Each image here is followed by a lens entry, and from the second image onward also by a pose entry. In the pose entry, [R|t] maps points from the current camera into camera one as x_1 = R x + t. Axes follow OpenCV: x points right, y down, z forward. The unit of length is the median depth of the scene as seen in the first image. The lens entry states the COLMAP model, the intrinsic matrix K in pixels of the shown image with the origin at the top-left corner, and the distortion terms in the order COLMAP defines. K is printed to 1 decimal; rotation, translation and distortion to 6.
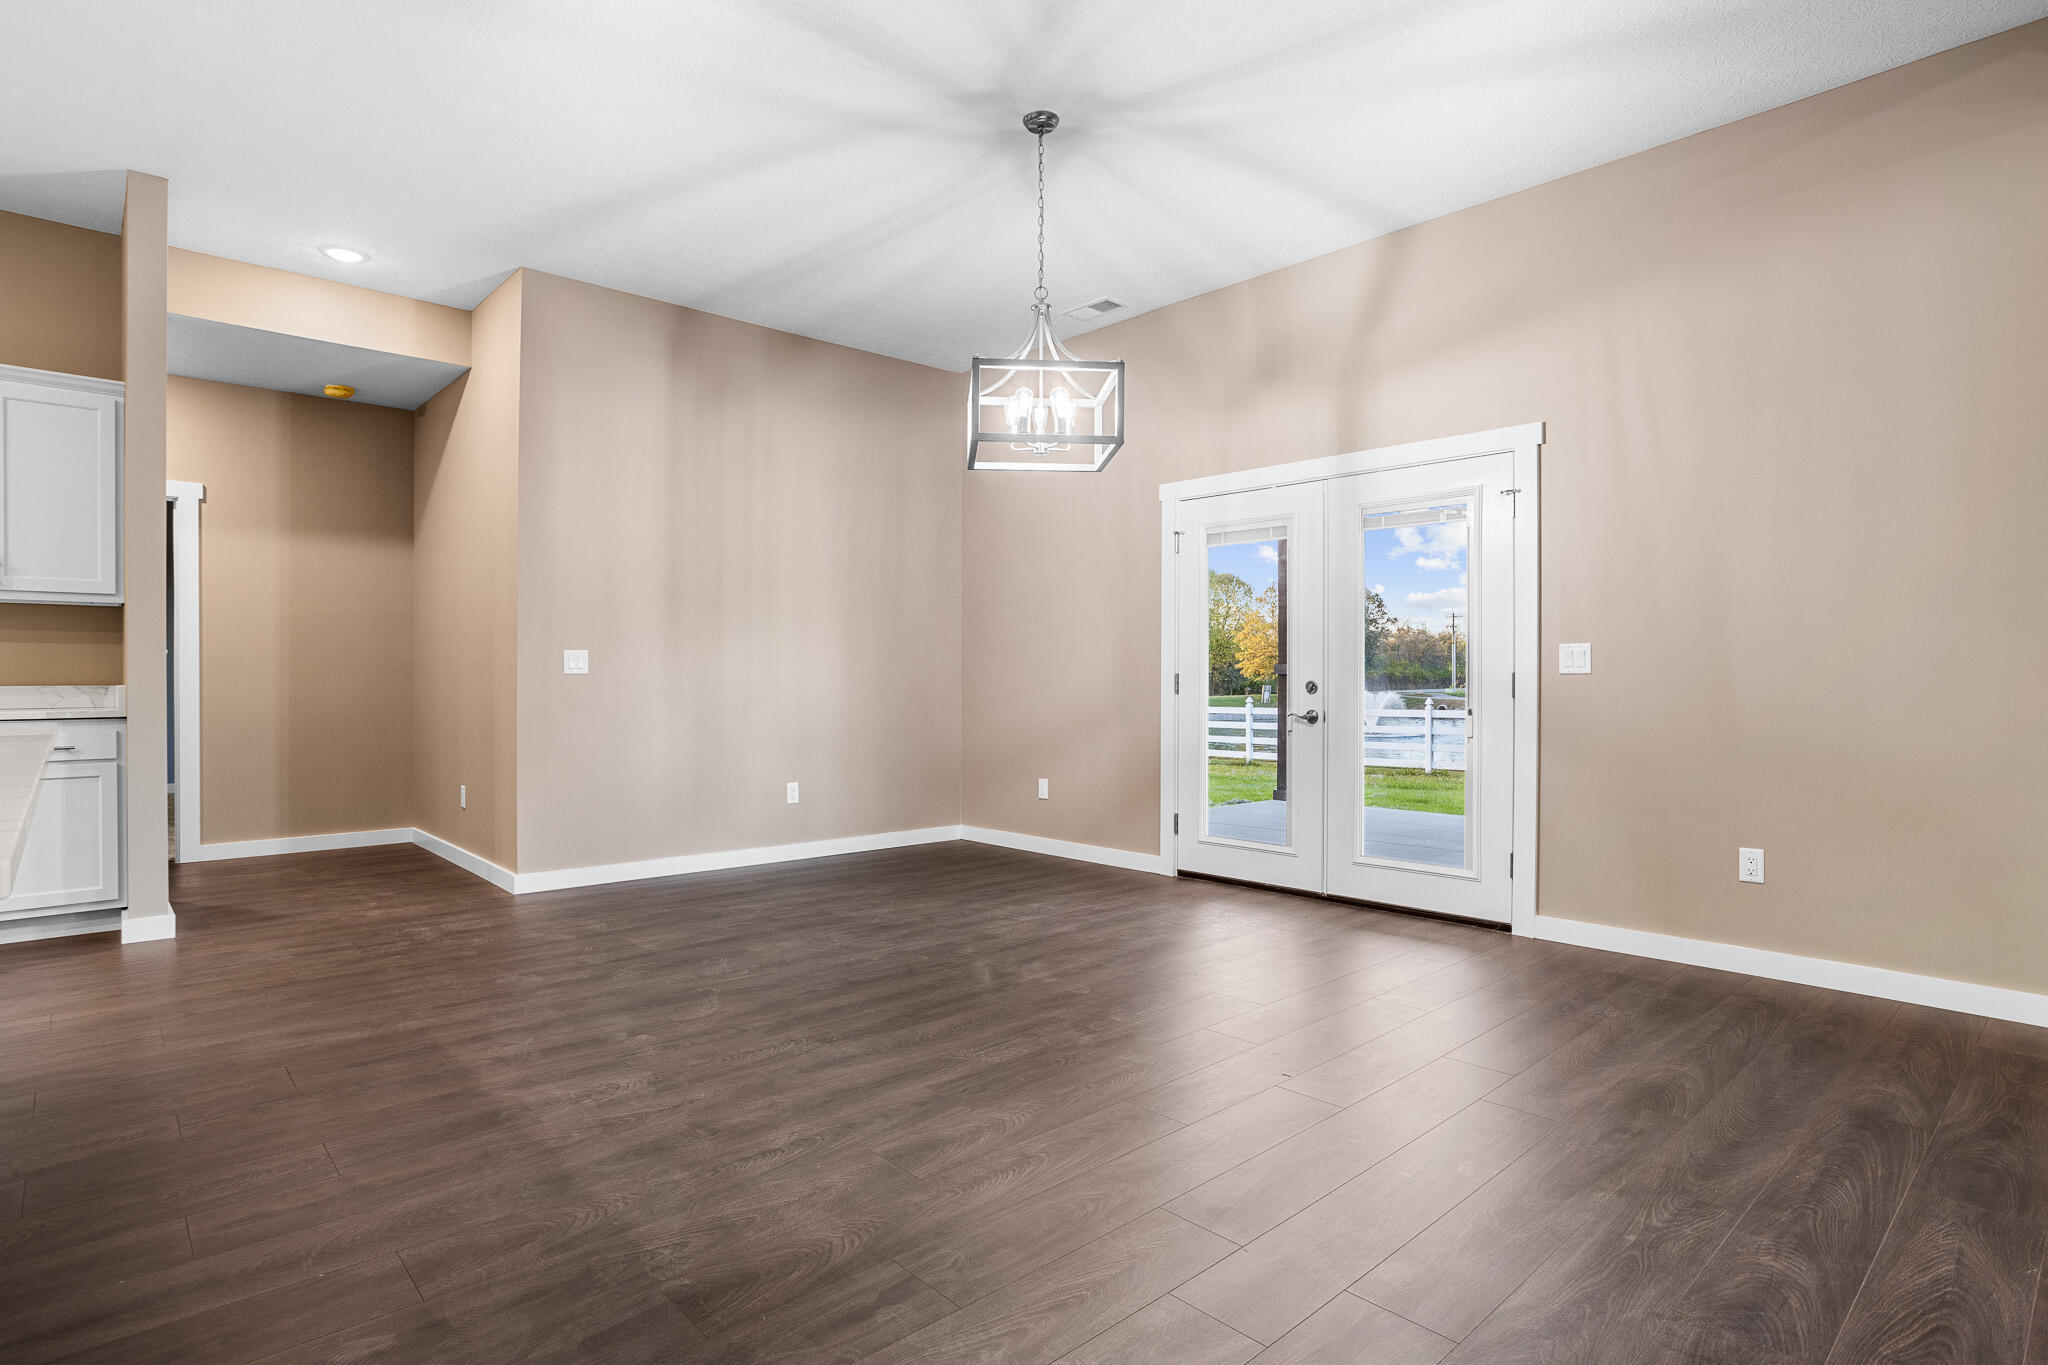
lens RADIAL K [[1057.9, 0, 1034.4], [0, 1057.9, 682.7], [0, 0, 1]] dist [-0.065818, 0.032300]
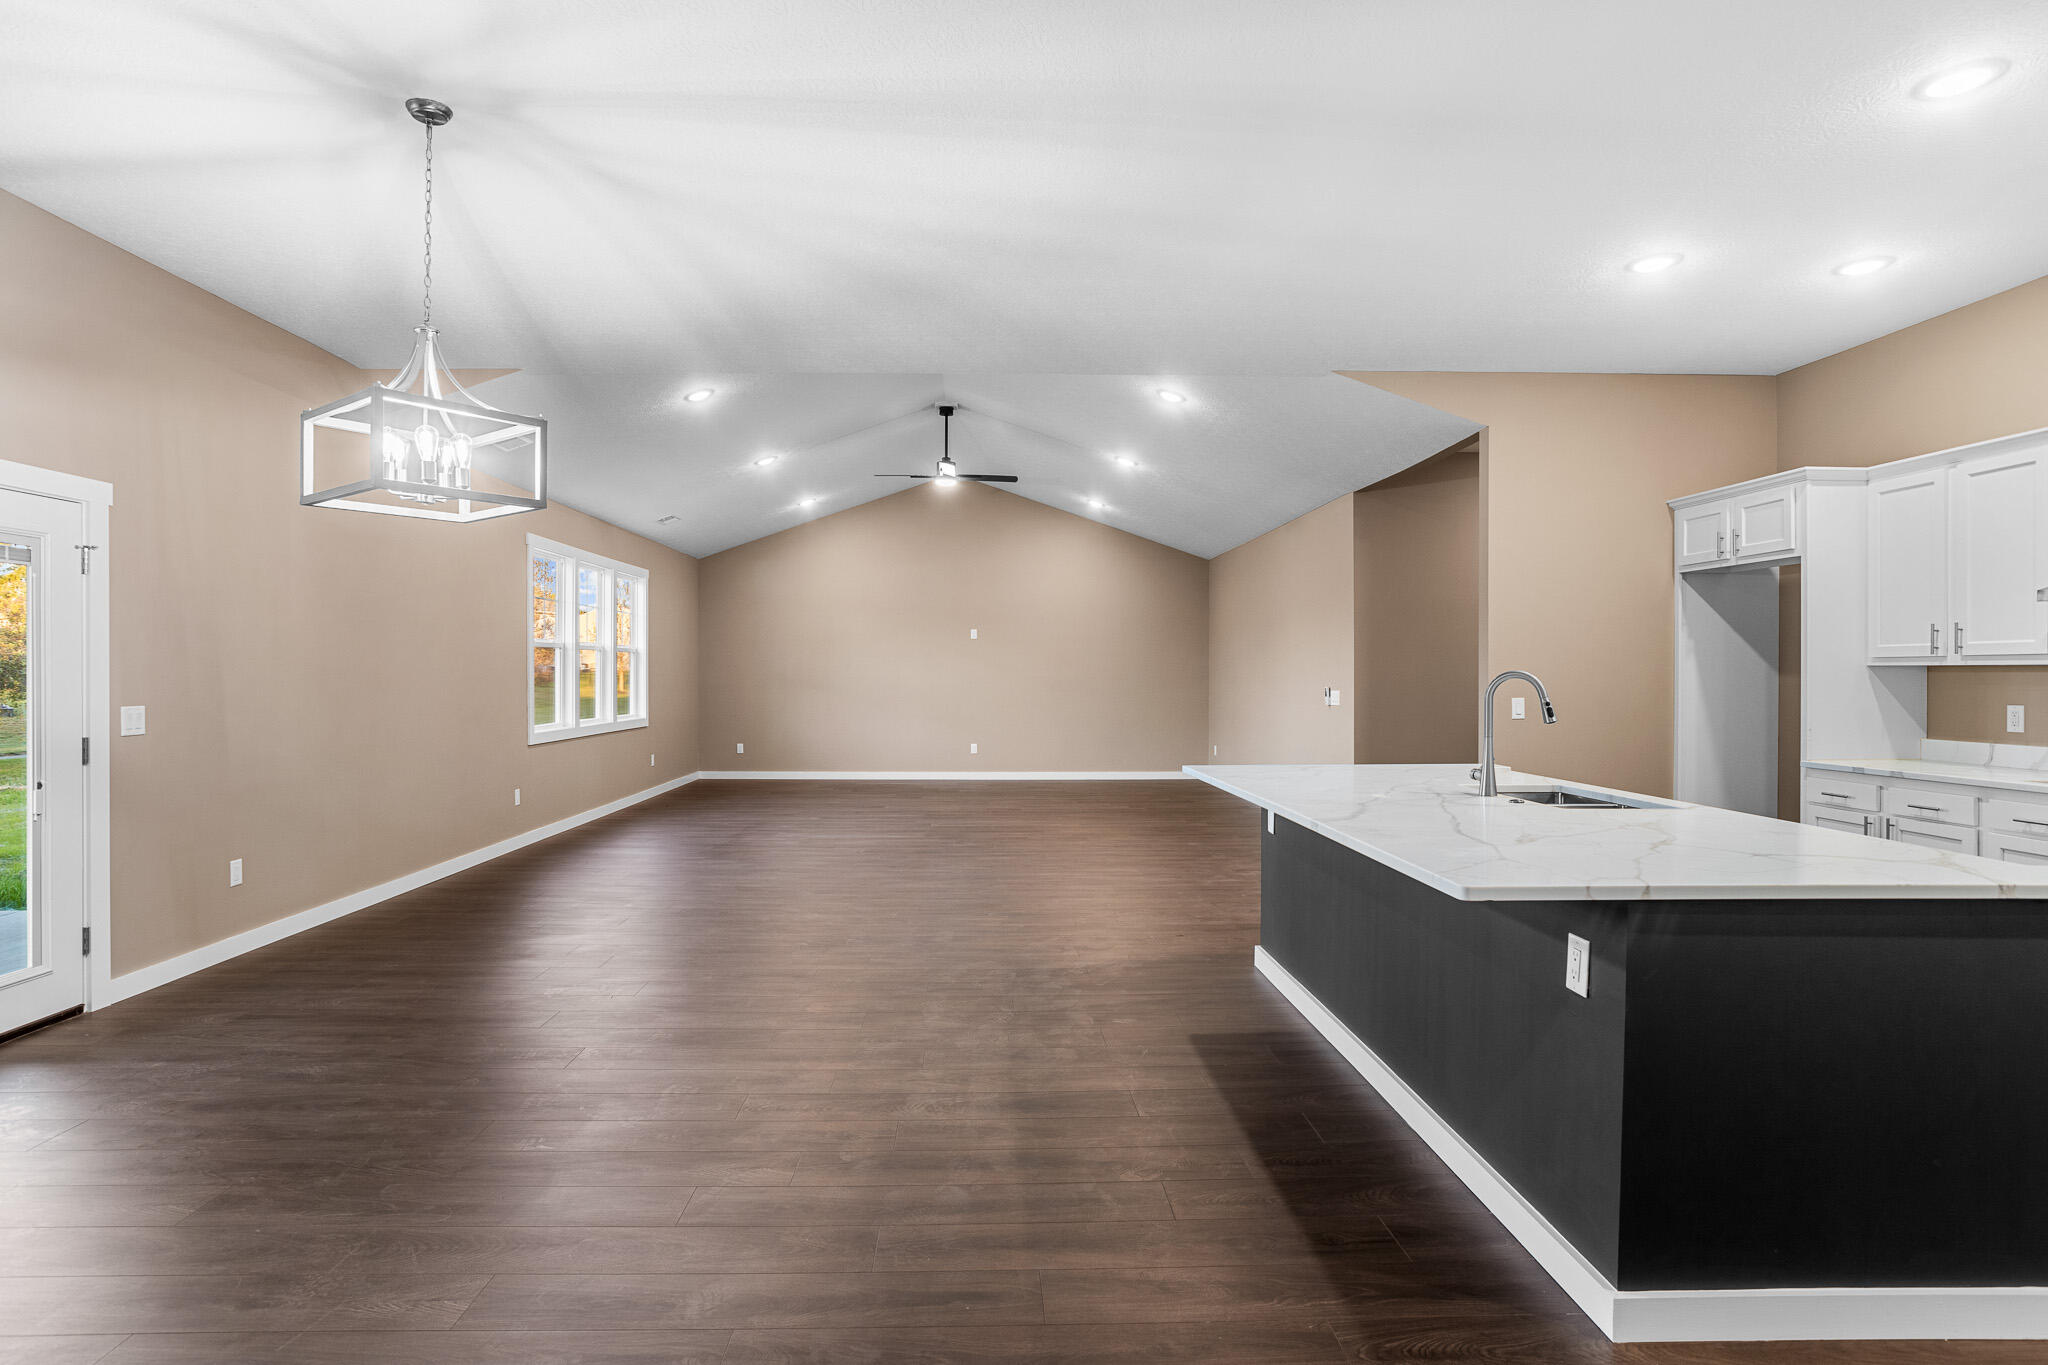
lens RADIAL K [[1066.7, 0, 998.4], [0, 1066.7, 677.5], [0, 0, 1]] dist [-0.068564, 0.036929]
pose [[-0.747388, -0.003553, 0.664379, -0.823375], [0.002025, 0.999969, 0.007626, -0.073070], [-0.664385, 0.007045, -0.747357, 1.204564]]
